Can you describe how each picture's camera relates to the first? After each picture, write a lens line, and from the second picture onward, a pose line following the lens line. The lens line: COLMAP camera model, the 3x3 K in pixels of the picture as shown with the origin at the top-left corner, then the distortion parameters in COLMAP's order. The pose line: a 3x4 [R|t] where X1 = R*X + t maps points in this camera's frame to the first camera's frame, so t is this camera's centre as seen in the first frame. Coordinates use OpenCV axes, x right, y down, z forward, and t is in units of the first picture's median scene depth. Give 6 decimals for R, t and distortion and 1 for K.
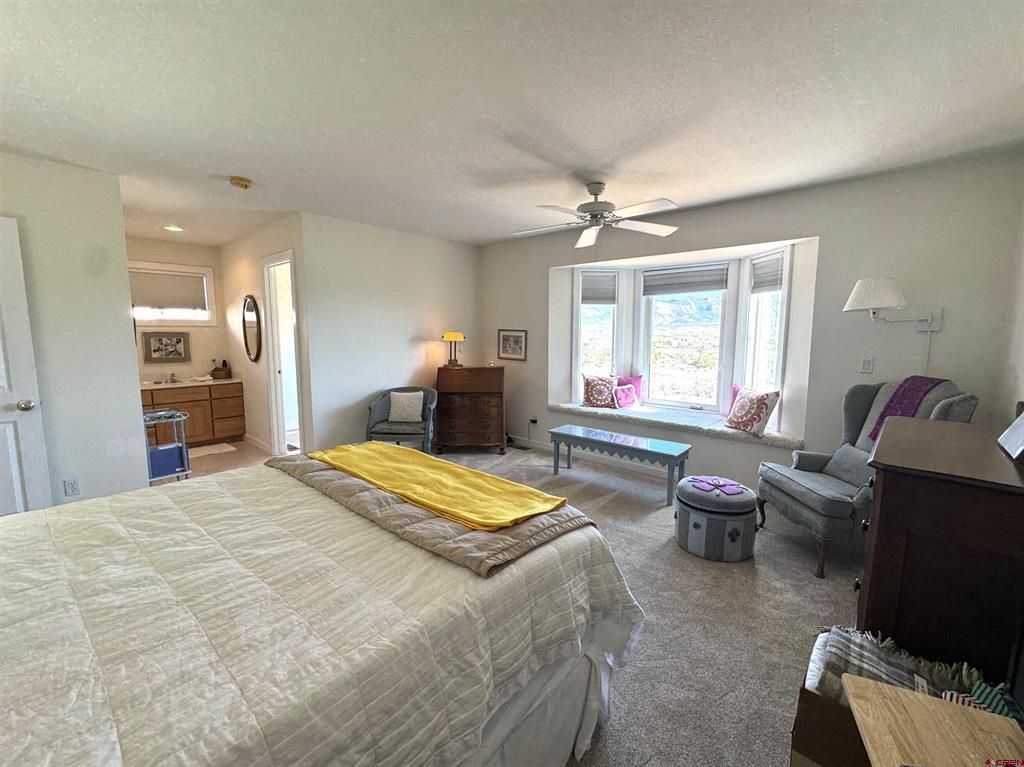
lens RADIAL K [[409.4, 0, 512.0], [0, 409.4, 383.5], [0, 0, 1]] dist [-0.002070, 0.000842]
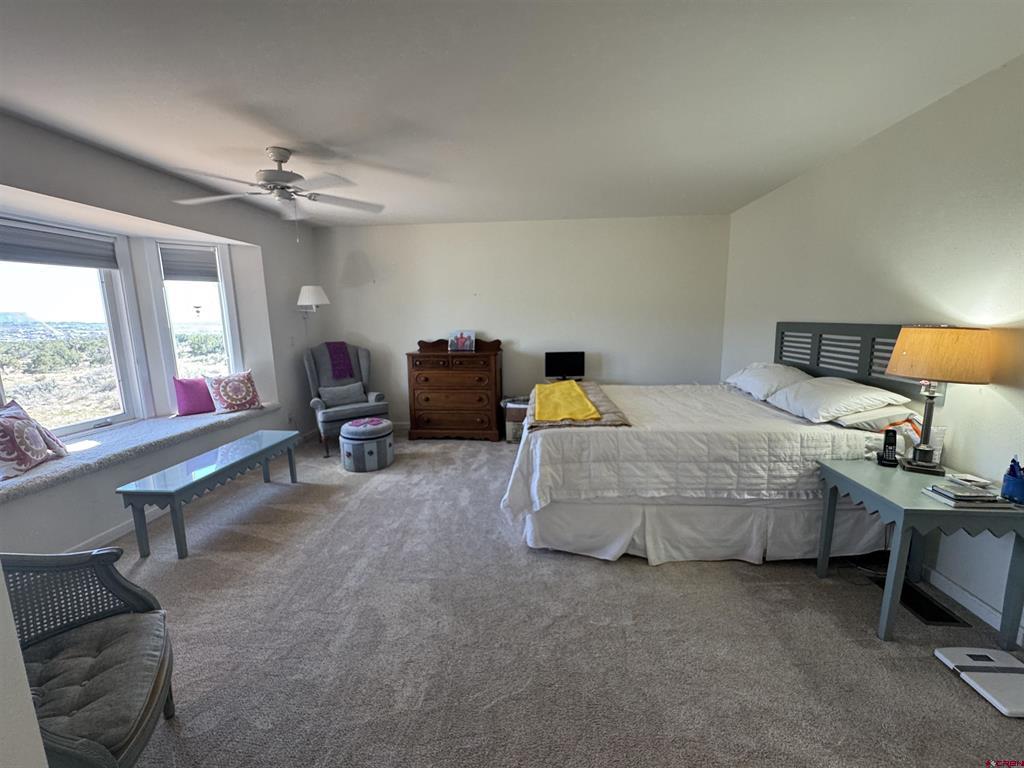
lens RADIAL K [[409.4, 0, 512.0], [0, 409.4, 384.0], [0, 0, 1]] dist [-0.002070, 0.000842]
pose [[-0.603086, -0.120227, 0.788564, -0.492808], [0.120707, 0.963437, 0.239204, -0.092229], [-0.788490, 0.239446, -0.566523, 0.758468]]
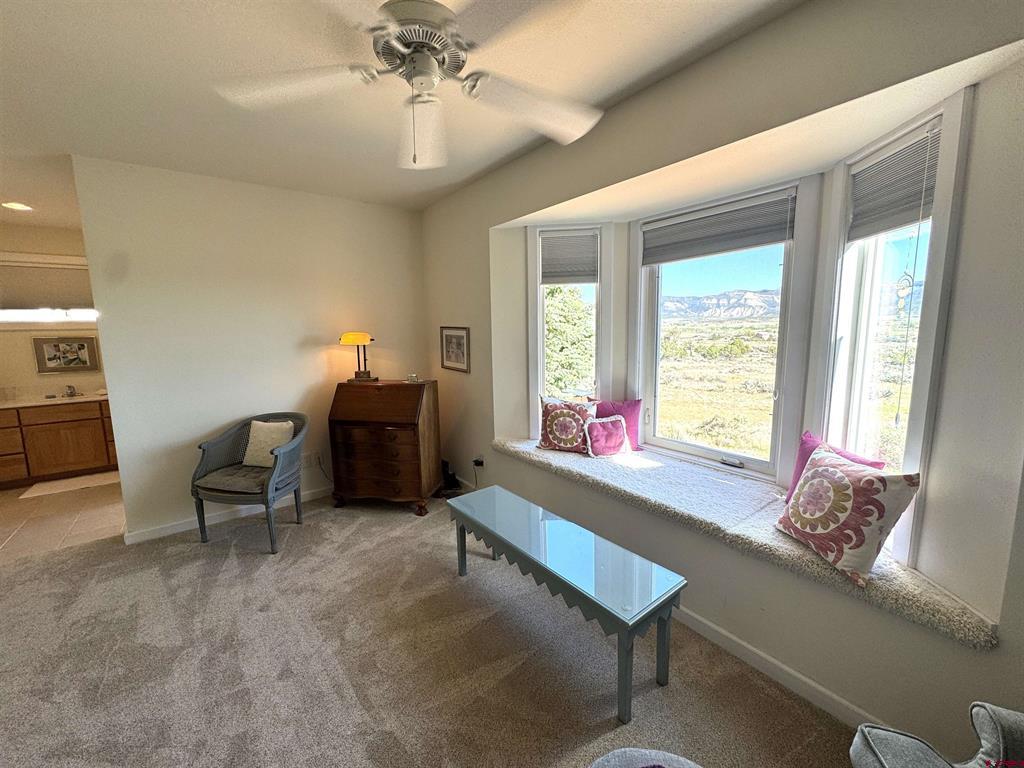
lens RADIAL K [[398.8, 0, 512.0], [0, 398.8, 384.0], [0, 0, 1]] dist [-0.001606, -0.000084]
pose [[0.983282, 0.008726, -0.181882, 0.242082], [-0.006047, 0.999865, 0.015283, -0.051336], [0.181991, -0.013928, 0.983202, 0.397173]]
